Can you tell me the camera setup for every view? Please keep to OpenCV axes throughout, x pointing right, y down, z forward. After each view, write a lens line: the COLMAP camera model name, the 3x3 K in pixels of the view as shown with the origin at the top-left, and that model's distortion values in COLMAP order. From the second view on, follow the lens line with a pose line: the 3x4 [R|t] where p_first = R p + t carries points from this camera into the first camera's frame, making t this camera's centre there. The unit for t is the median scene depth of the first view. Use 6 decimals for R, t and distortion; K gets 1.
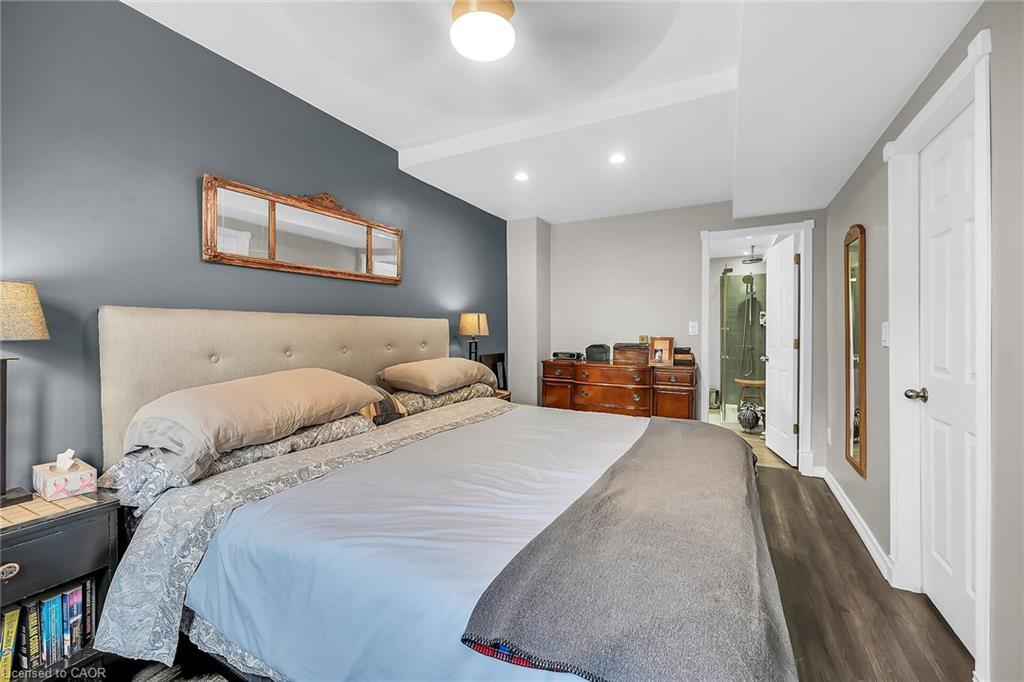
lens RADIAL K [[420.1, 0, 508.0], [0, 420.1, 334.6], [0, 0, 1]] dist [0.001632, 0.000211]
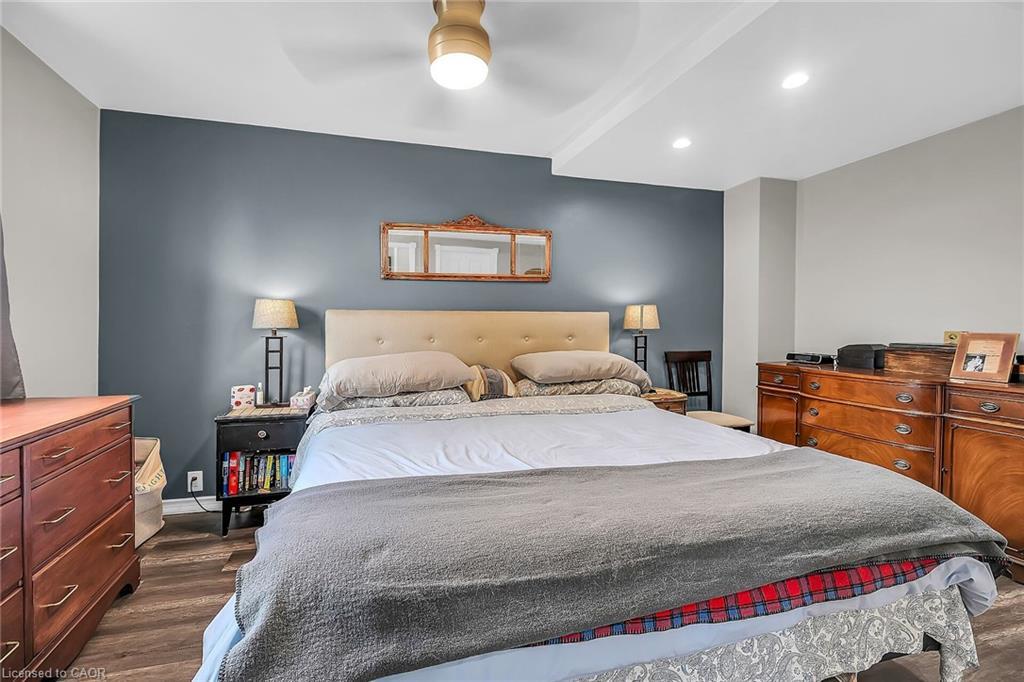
lens RADIAL K [[440.1, 0, 509.4], [0, 440.1, 334.7], [0, 0, 1]] dist [0.002029, 0.000367]
pose [[0.683679, 0.011132, -0.729698, 0.496883], [-0.007600, 0.999938, 0.008133, 0.009733], [0.729744, -0.000015, 0.683721, 0.146589]]
